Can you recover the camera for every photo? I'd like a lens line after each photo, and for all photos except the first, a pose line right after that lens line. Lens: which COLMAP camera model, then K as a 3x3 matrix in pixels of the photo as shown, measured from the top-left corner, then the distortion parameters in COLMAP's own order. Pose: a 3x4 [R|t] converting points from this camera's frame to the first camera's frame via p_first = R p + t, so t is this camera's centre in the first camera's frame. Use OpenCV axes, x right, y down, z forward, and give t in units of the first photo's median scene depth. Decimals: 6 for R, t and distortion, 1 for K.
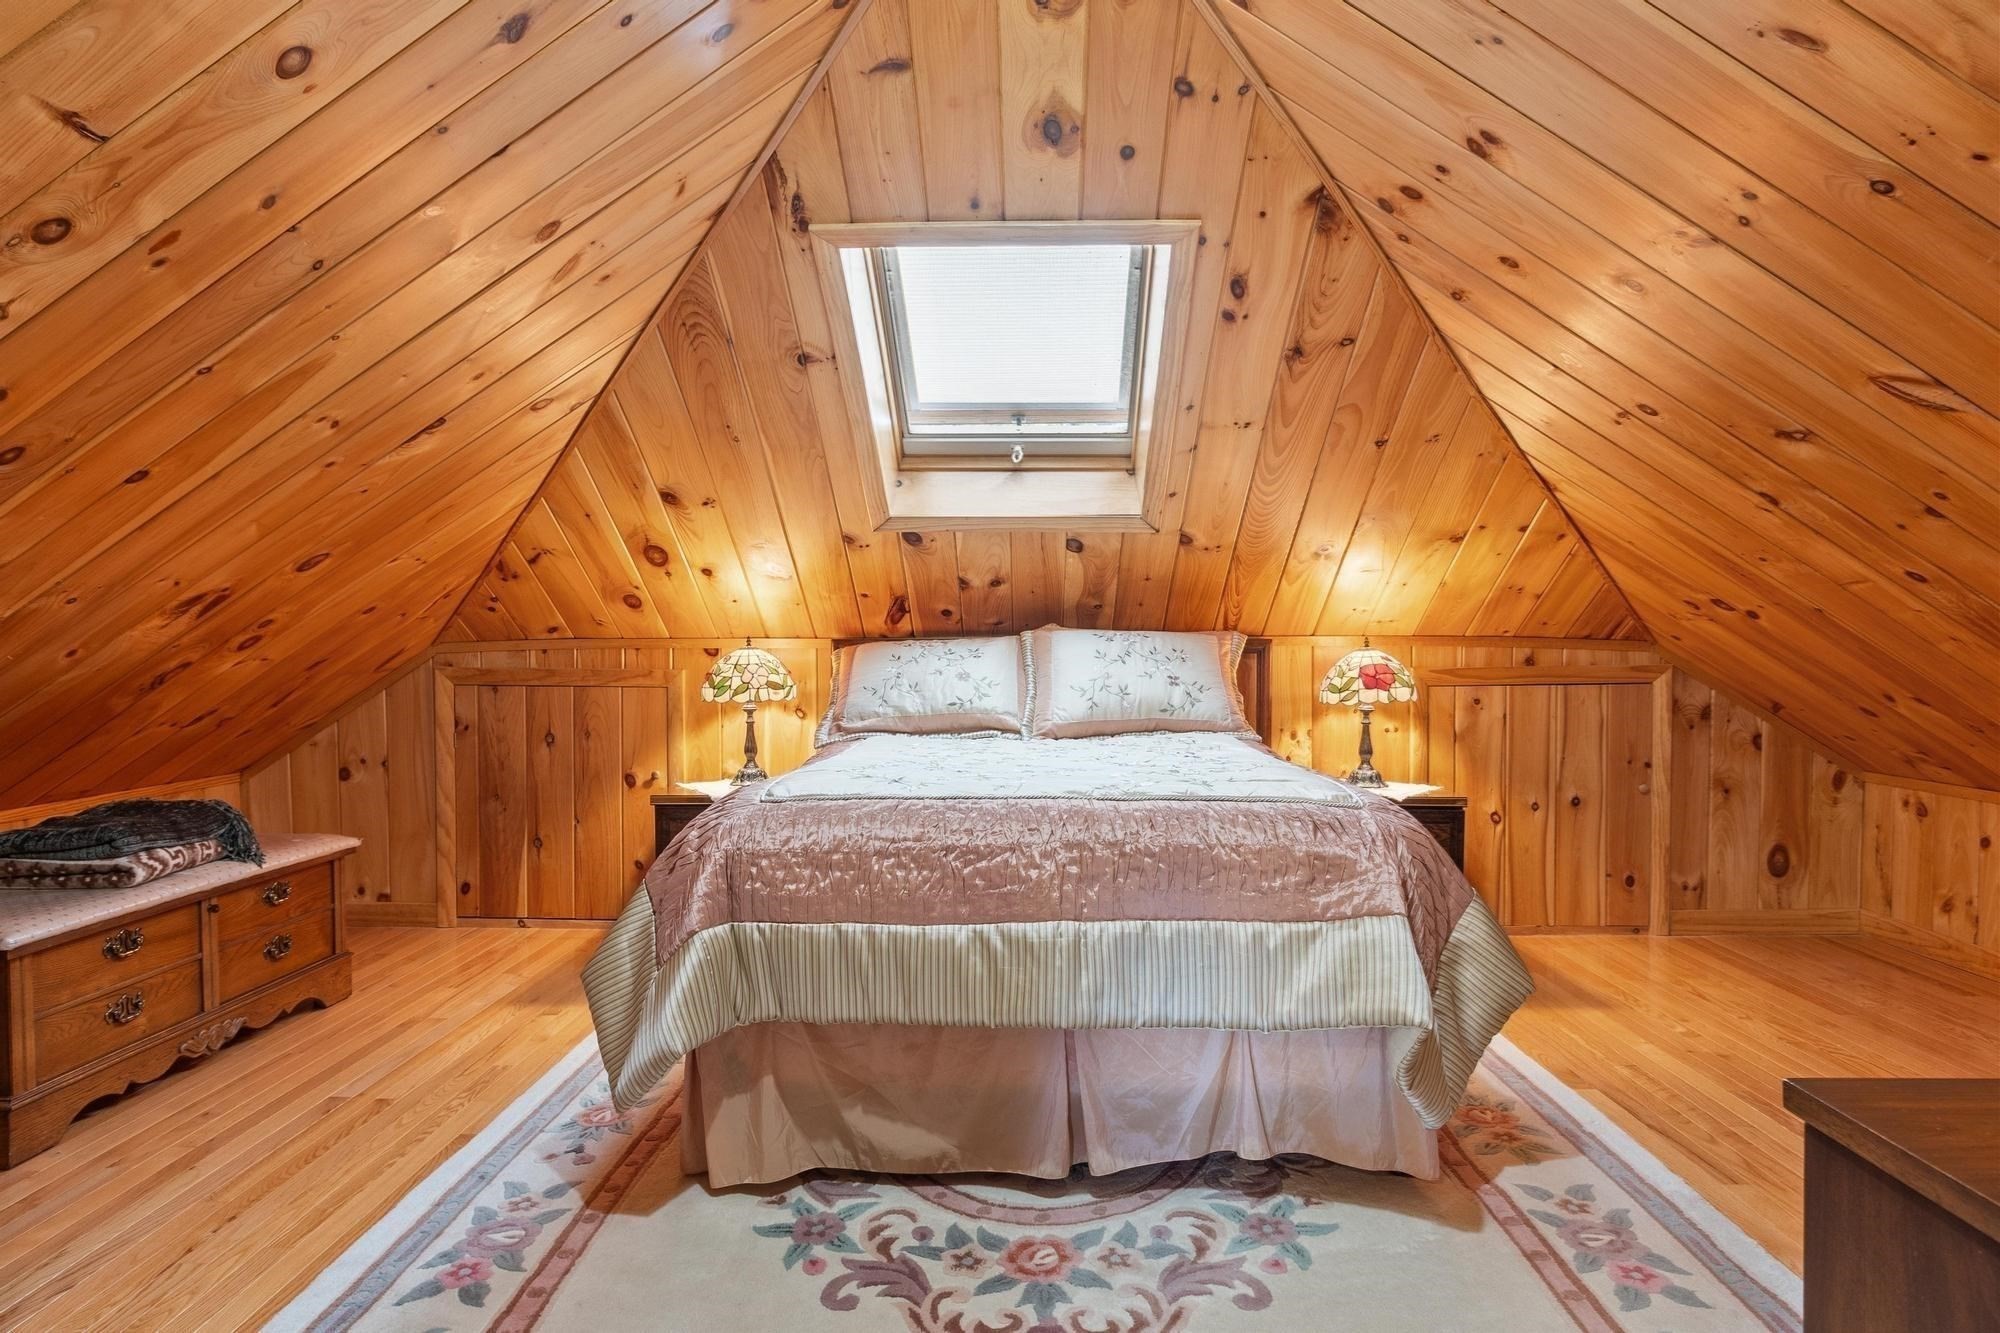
lens RADIAL K [[1075.3, 0, 1004.2], [0, 1075.3, 670.4], [0, 0, 1]] dist [0.002373, -0.000727]
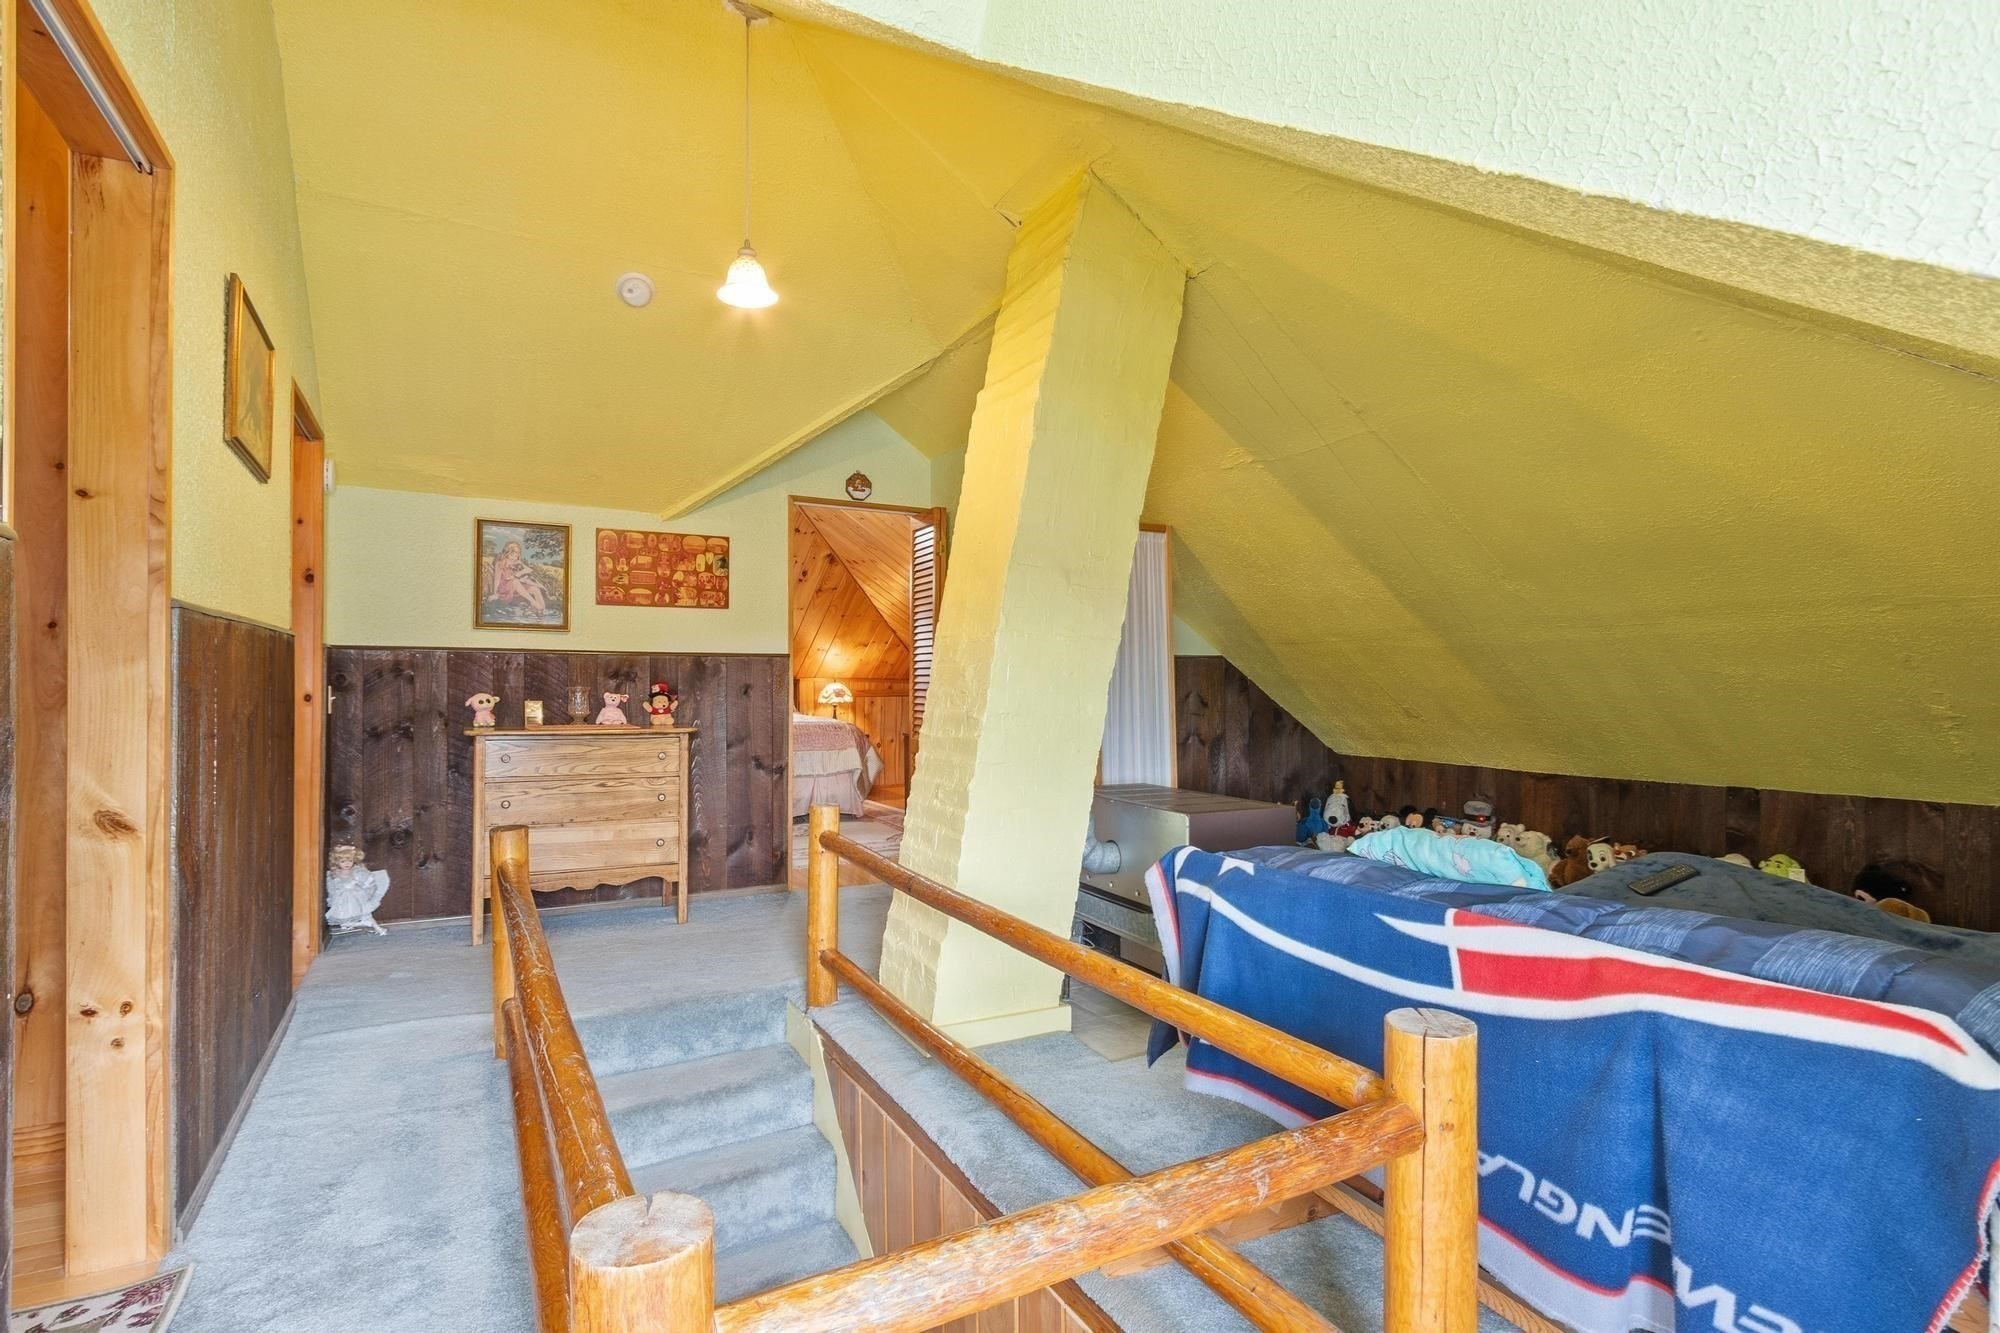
lens RADIAL K [[1044.8, 0, 999.4], [0, 1044.8, 668.5], [0, 0, 1]] dist [-0.000025, -0.000740]
pose [[0.861540, 0.008270, 0.507622, -0.681259], [0.008384, 0.999499, -0.030513, 0.028975], [-0.507620, 0.030544, 0.861040, -1.568645]]
